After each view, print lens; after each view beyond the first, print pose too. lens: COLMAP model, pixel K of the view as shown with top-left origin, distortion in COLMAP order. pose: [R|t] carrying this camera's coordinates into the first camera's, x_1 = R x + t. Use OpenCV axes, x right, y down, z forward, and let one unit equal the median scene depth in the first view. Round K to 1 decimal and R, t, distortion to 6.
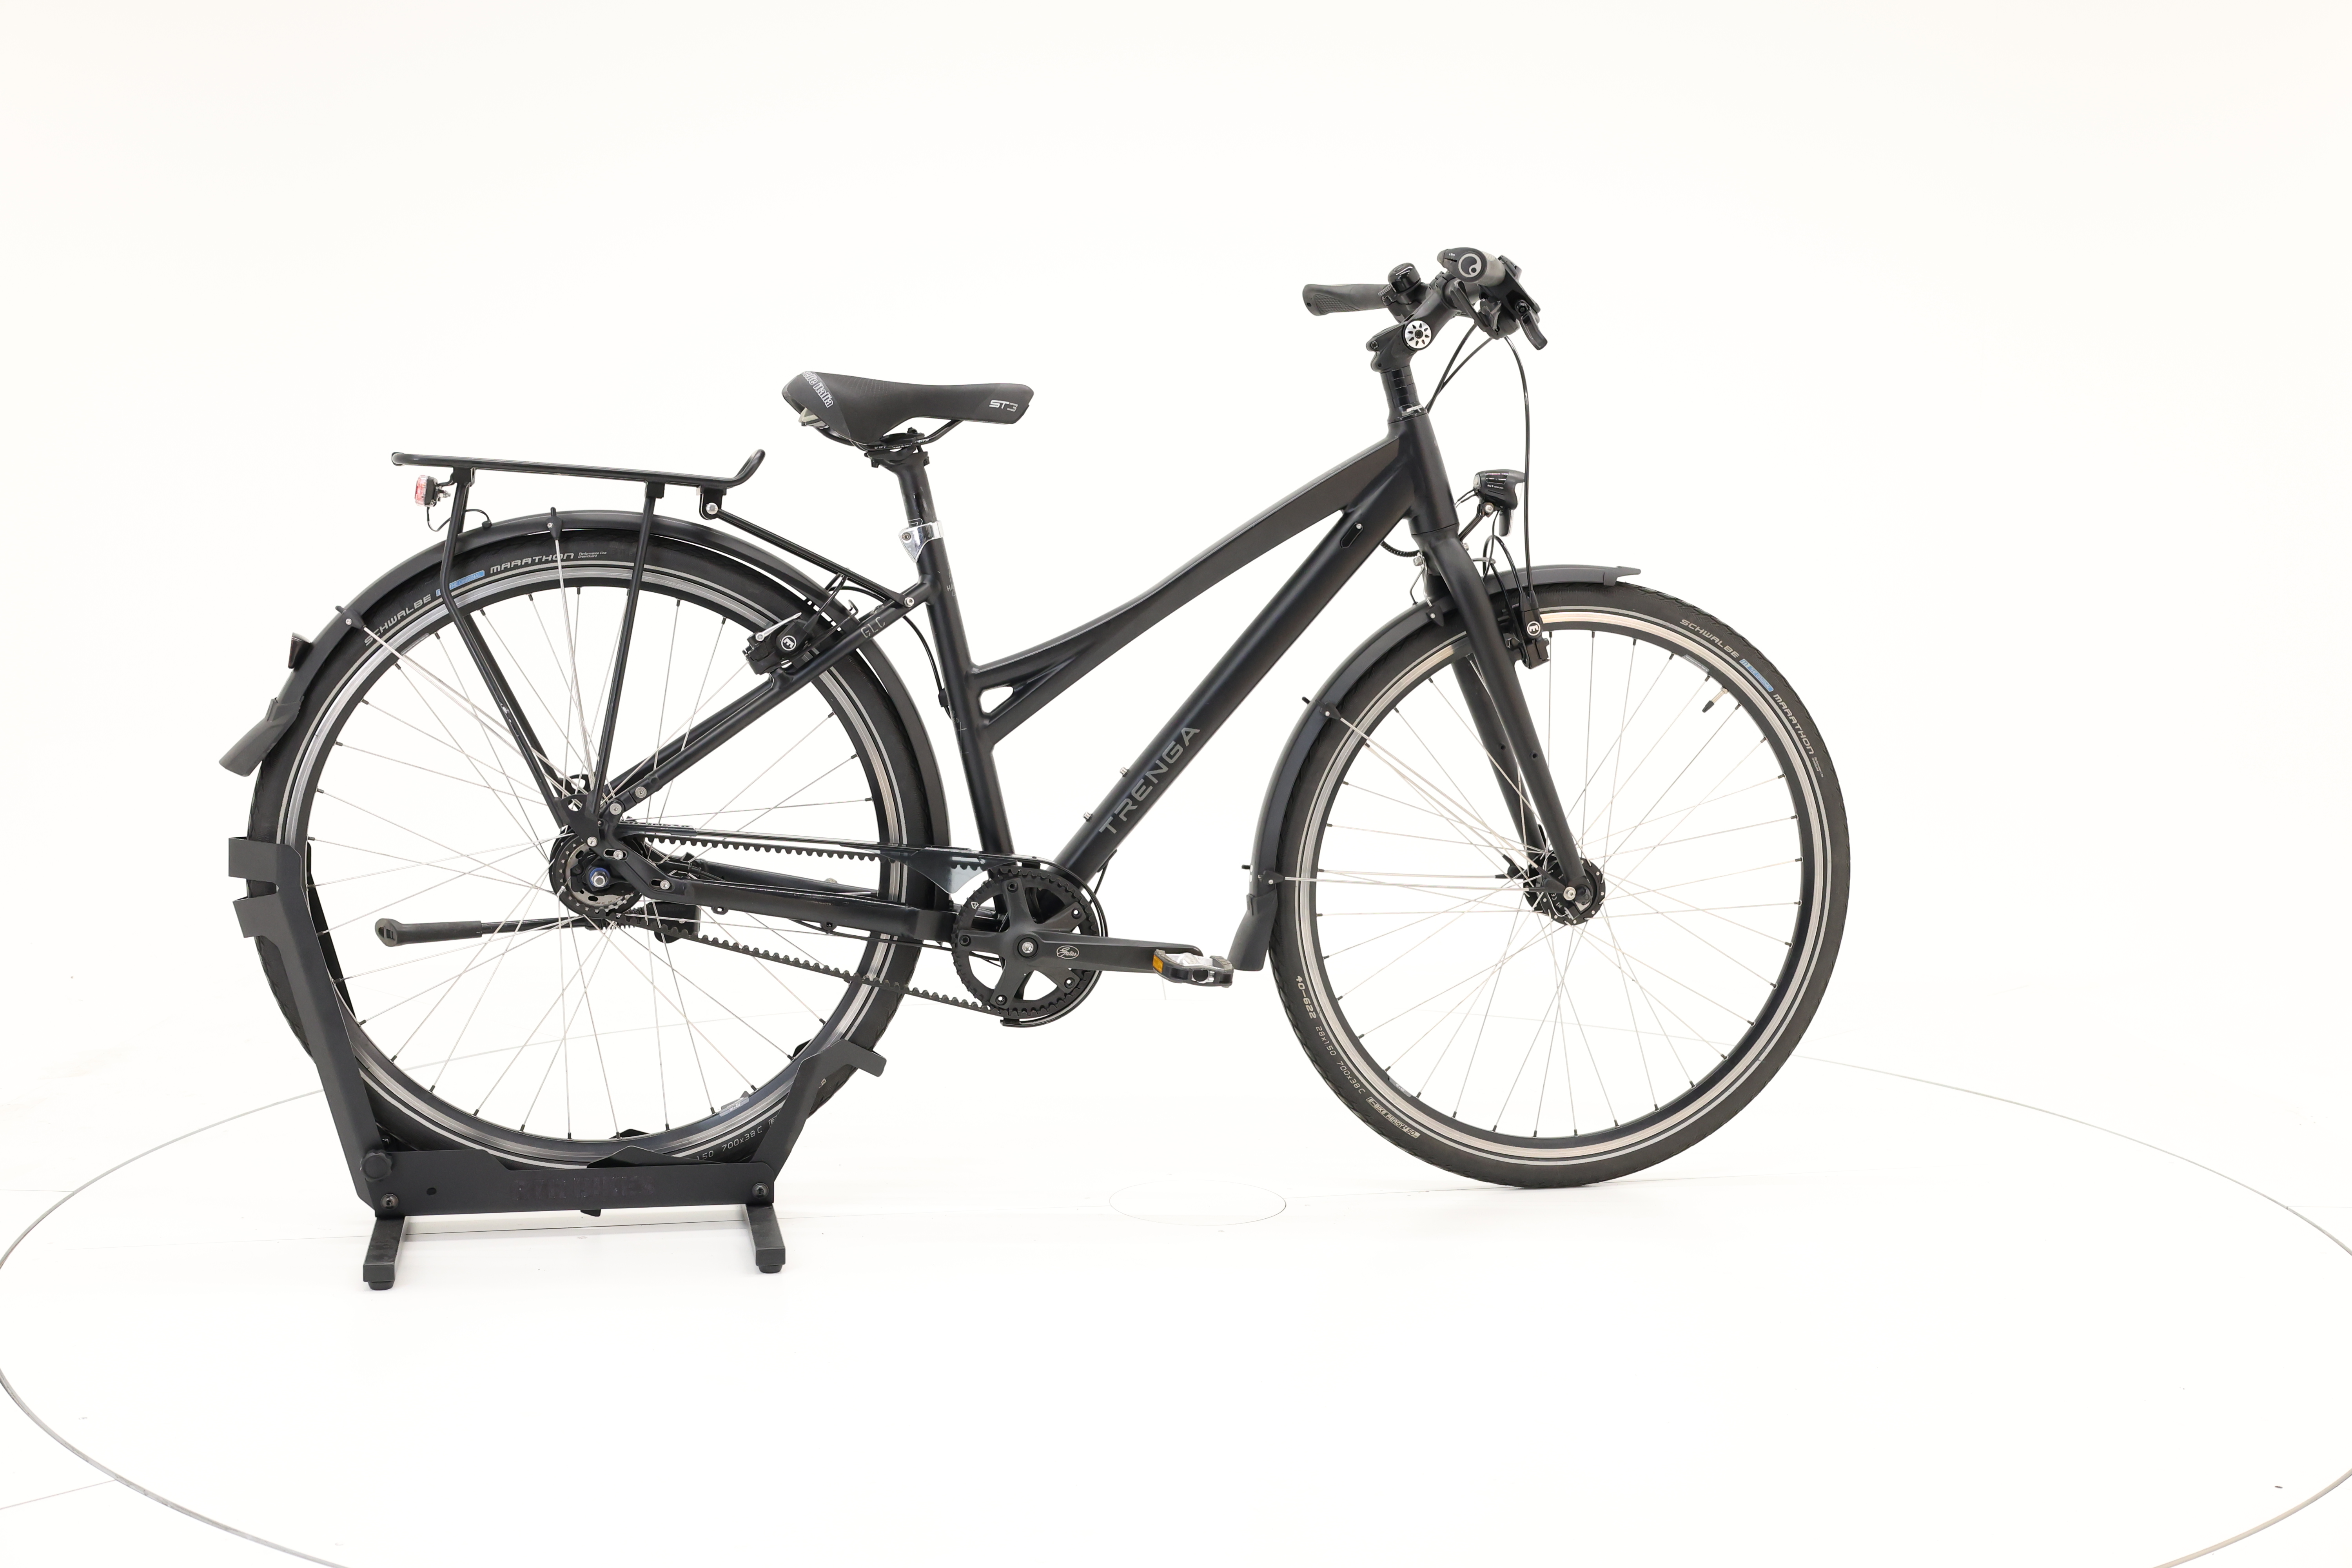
lens RADIAL K [[2663.1, 0, 1160.5], [0, 2663.1, 796.3], [0, 0, 1]] dist [0.017436, 0.000000]
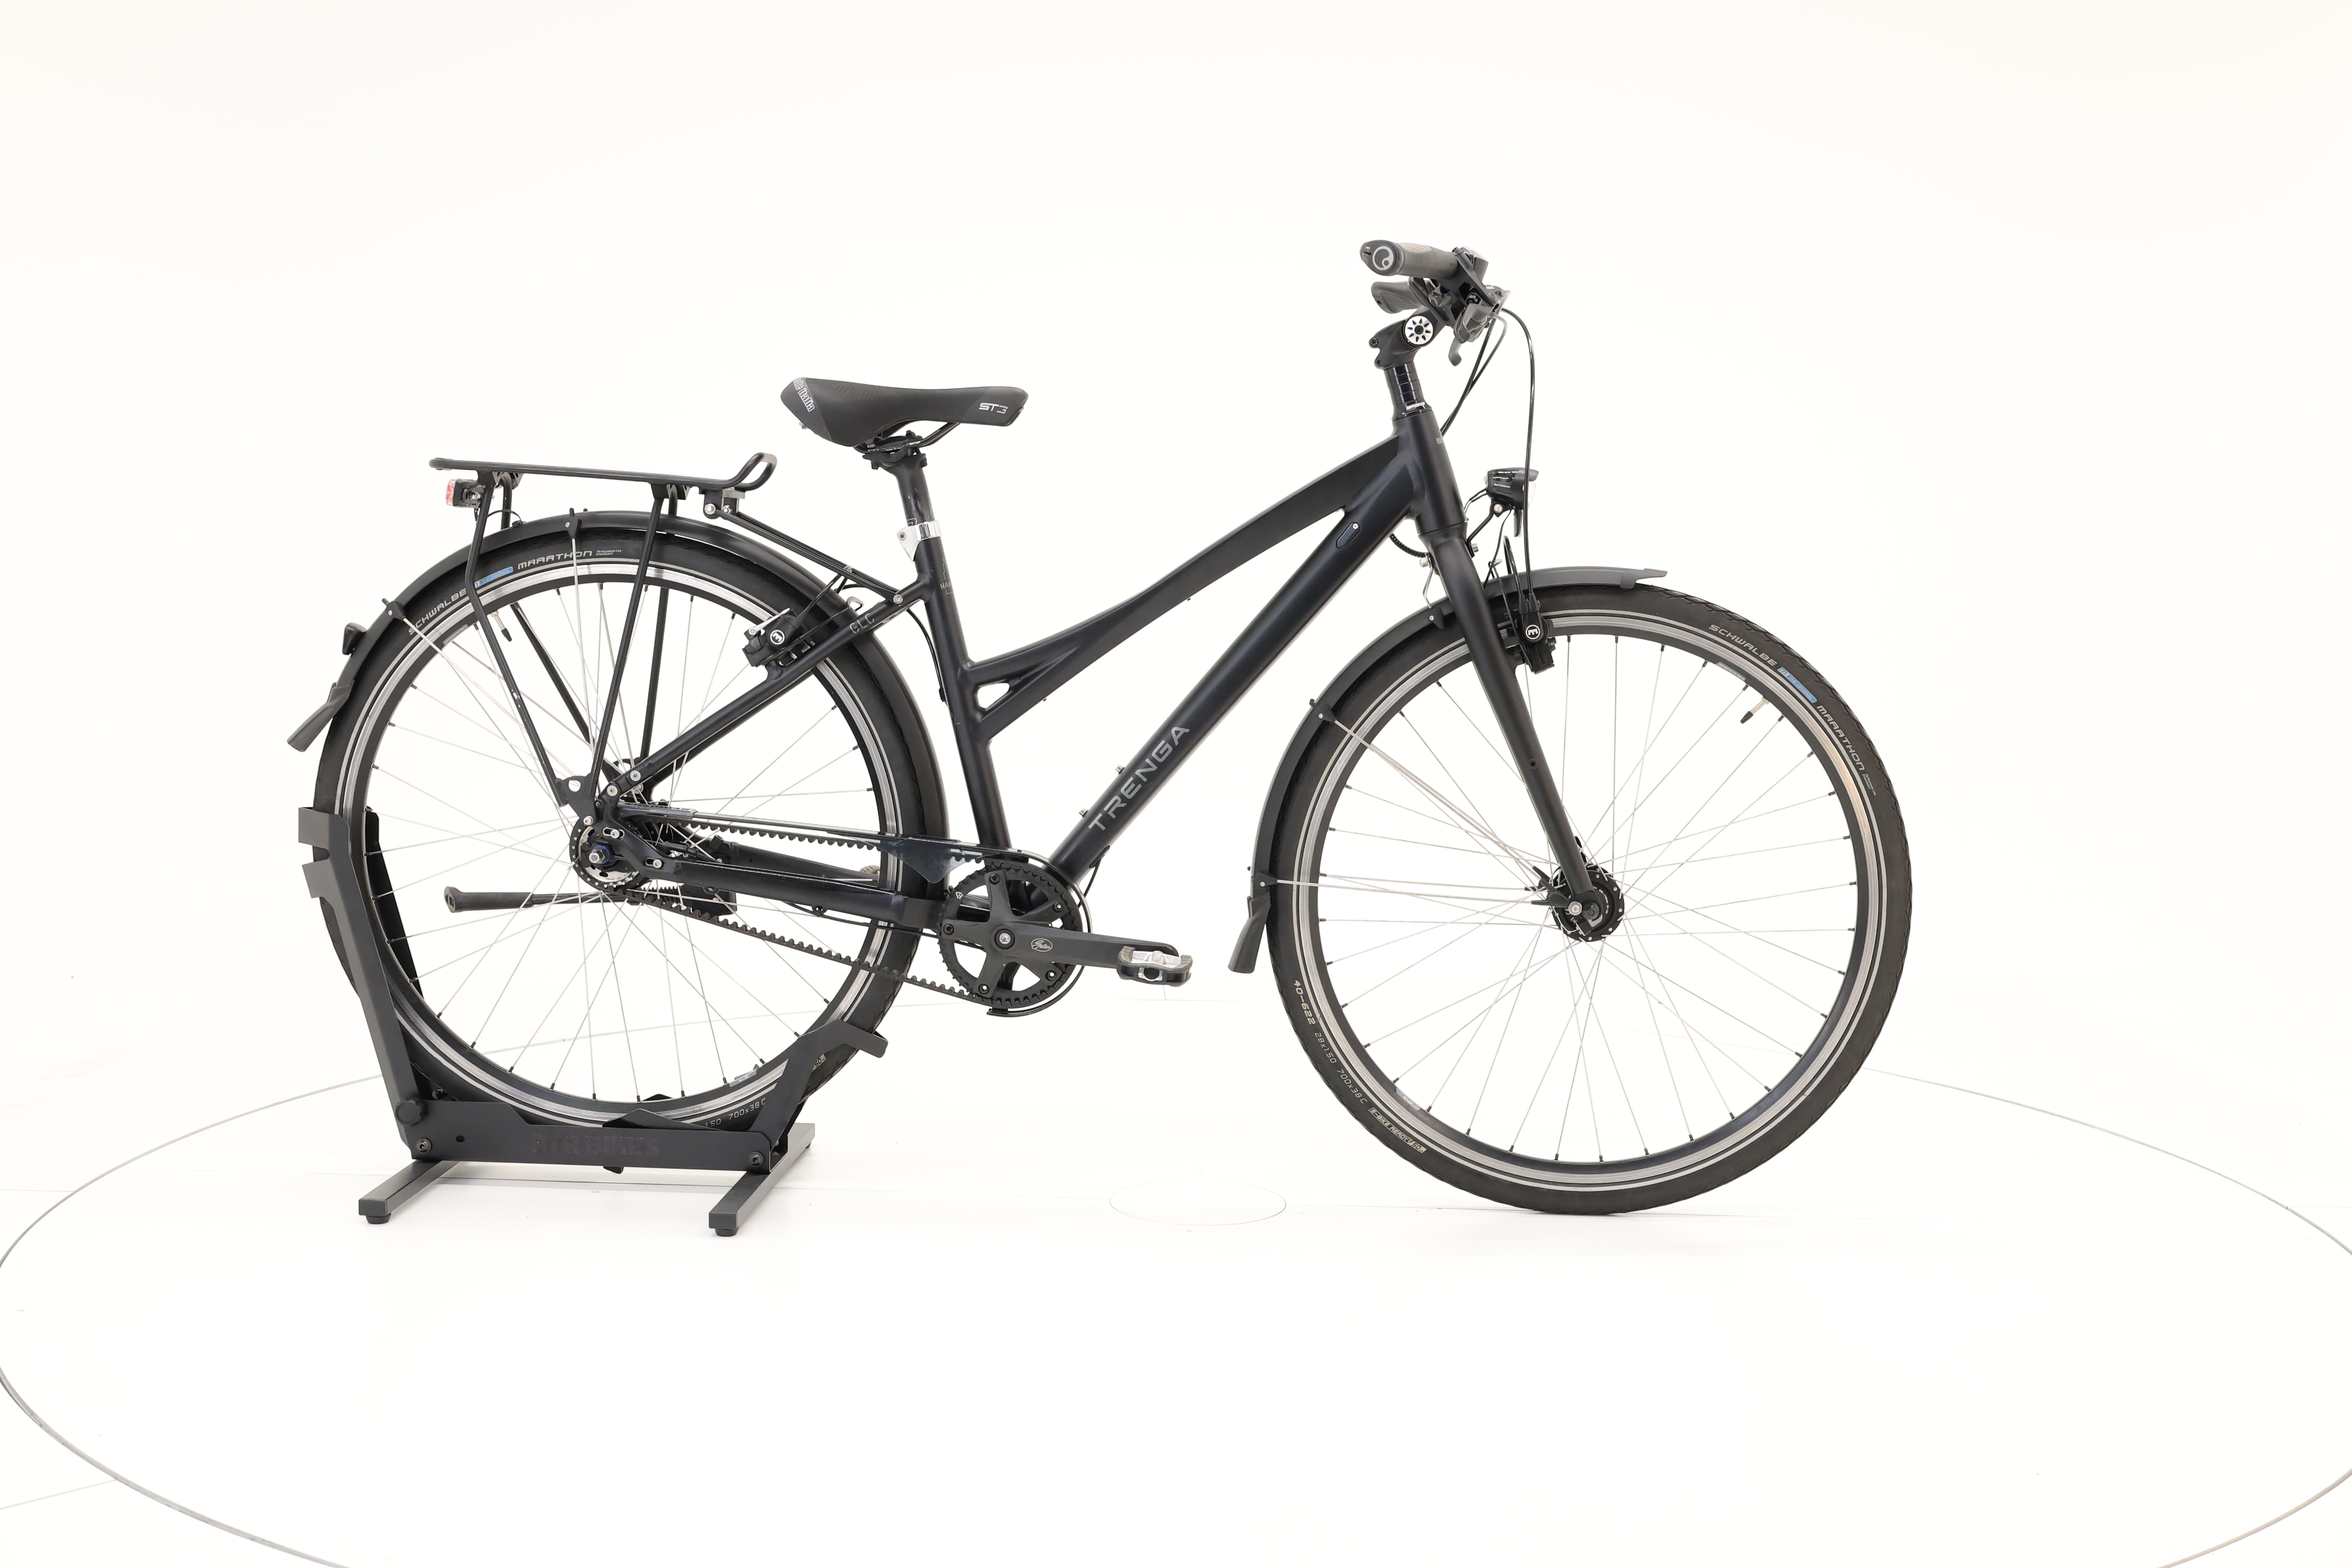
lens RADIAL K [[2663.1, 0, 1160.7], [0, 2663.1, 796.7], [0, 0, 1]] dist [0.017436, 0.000000]
pose [[0.959643, 0.027804, -0.279843, 0.286871], [-0.029321, 0.999569, -0.001237, 0.001907], [0.279688, 0.009392, 0.960045, 0.035808]]
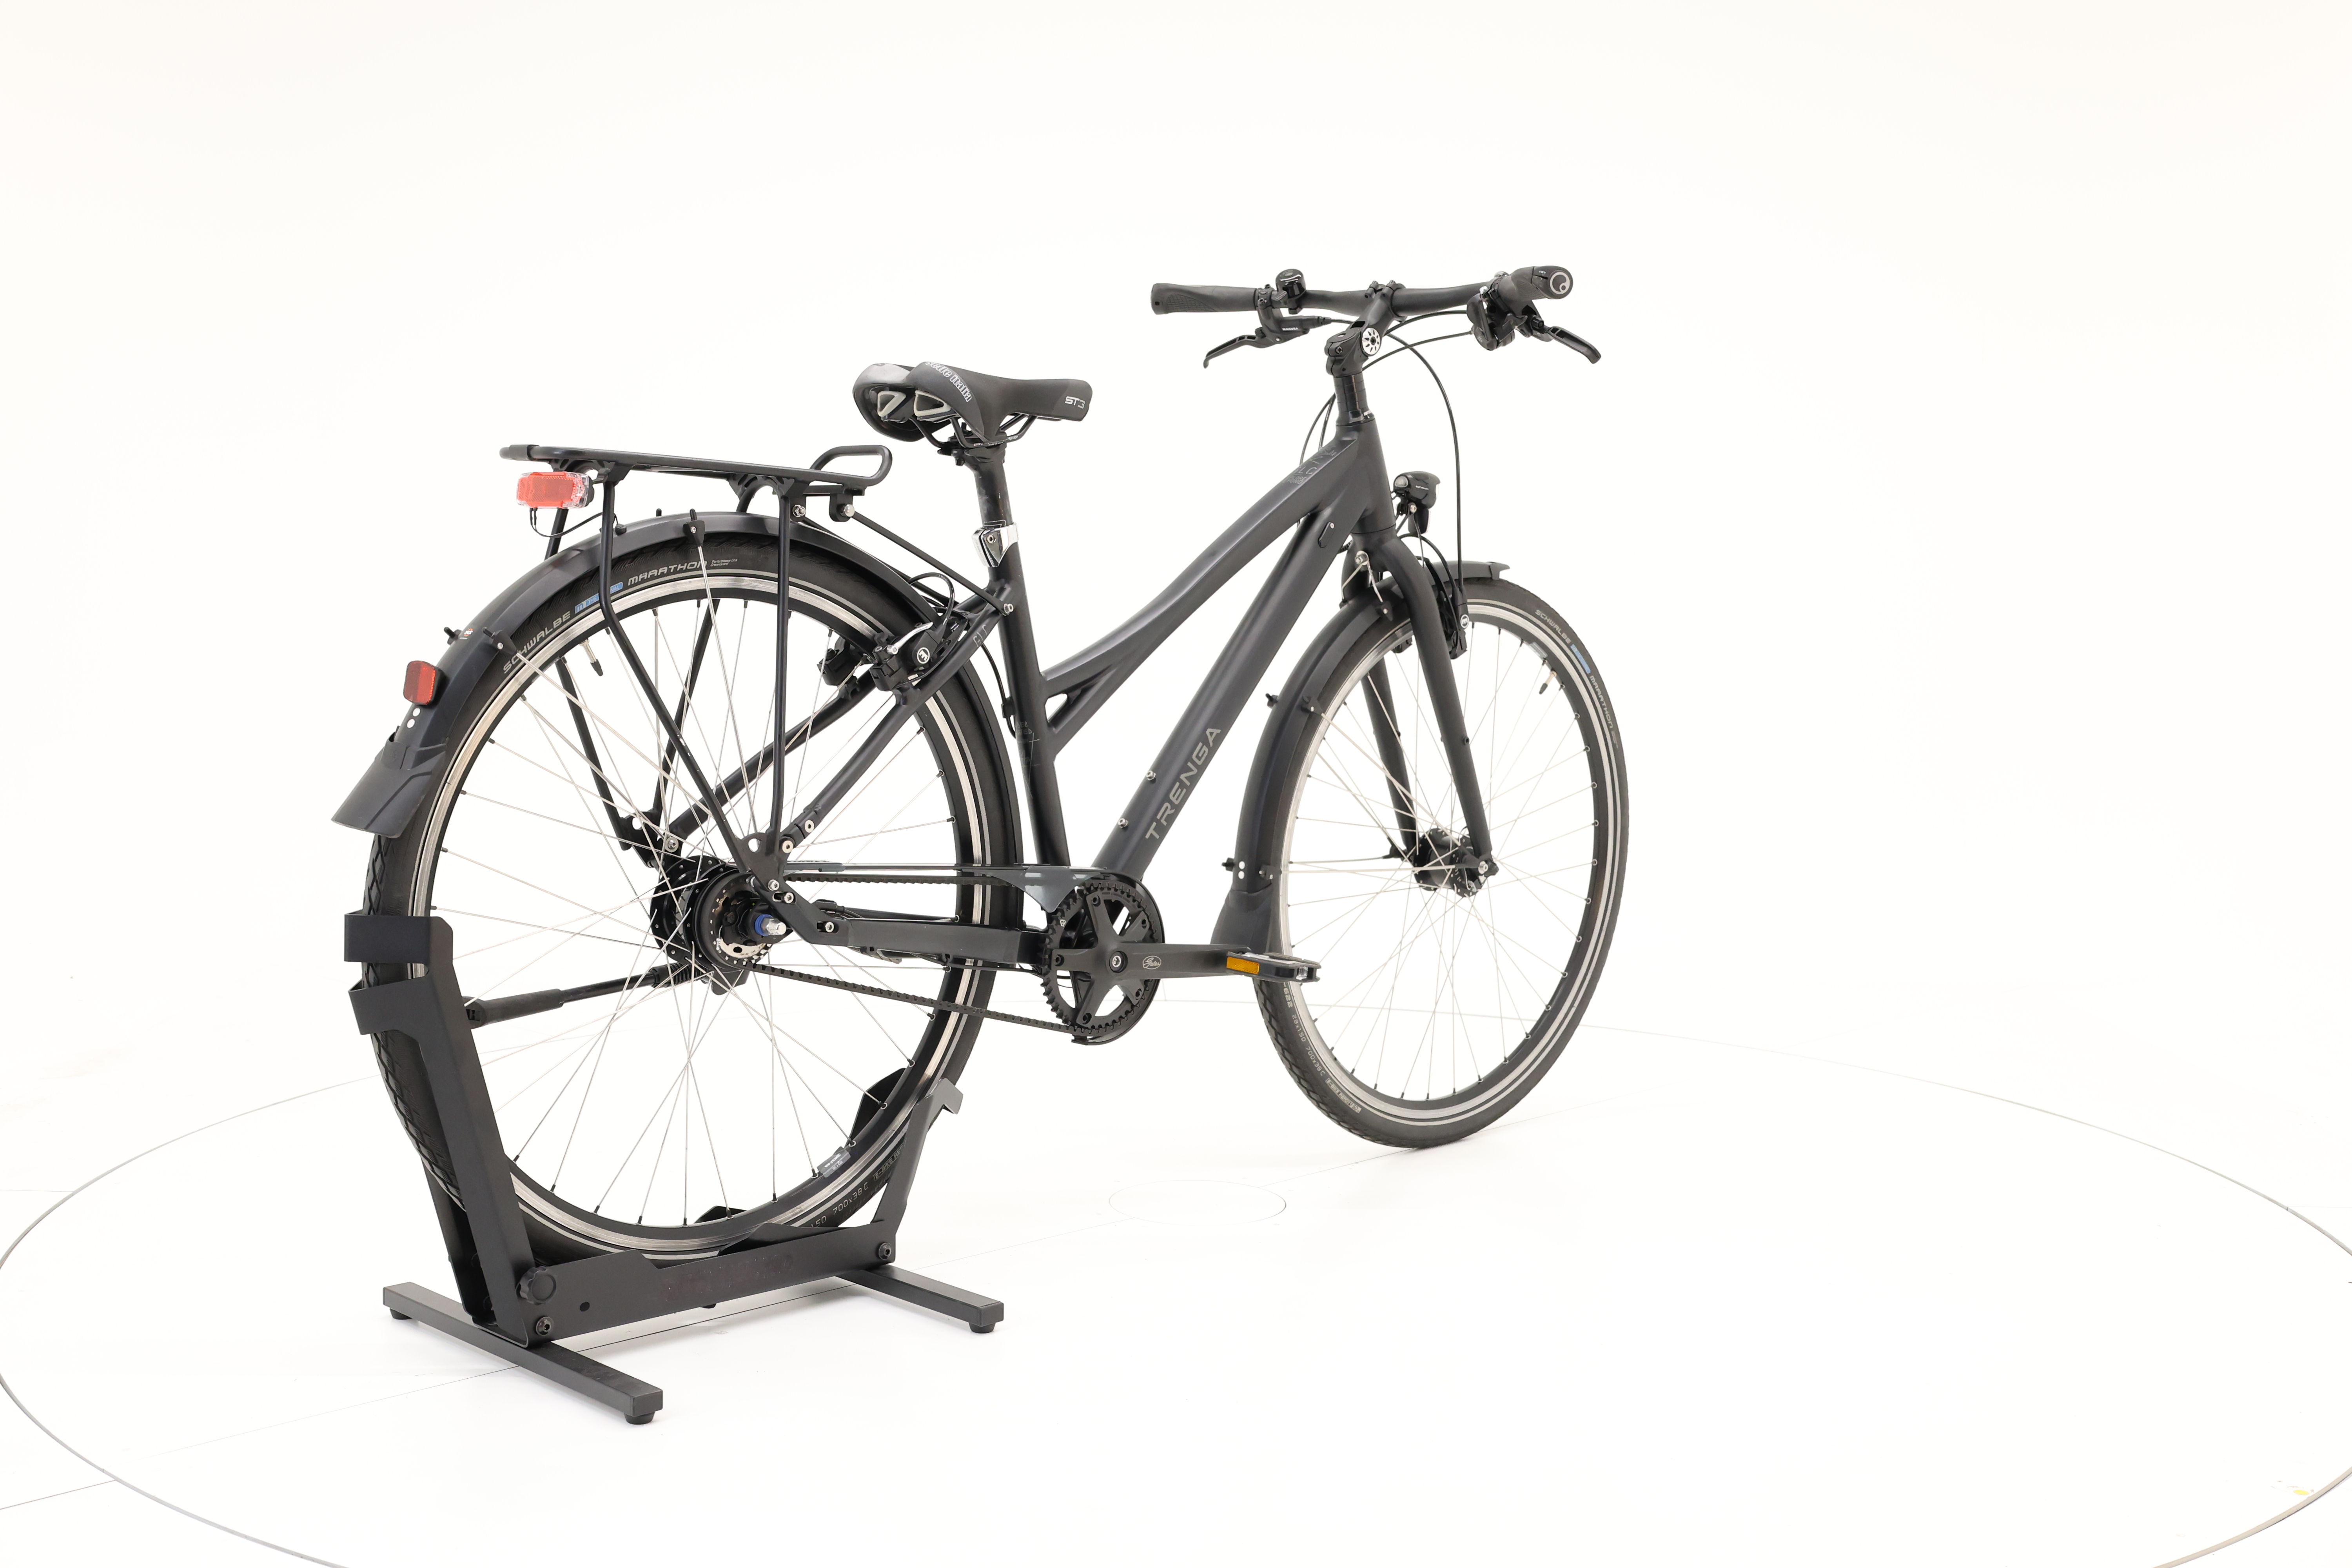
lens RADIAL K [[2663.1, 0, 1178.2], [0, 2663.1, 792.1], [0, 0, 1]] dist [0.017436, 0.000000]
pose [[0.843014, -0.056468, 0.534920, -0.537908], [0.052344, 0.998367, 0.022899, -0.025525], [-0.535339, 0.008696, 0.844593, 0.164827]]
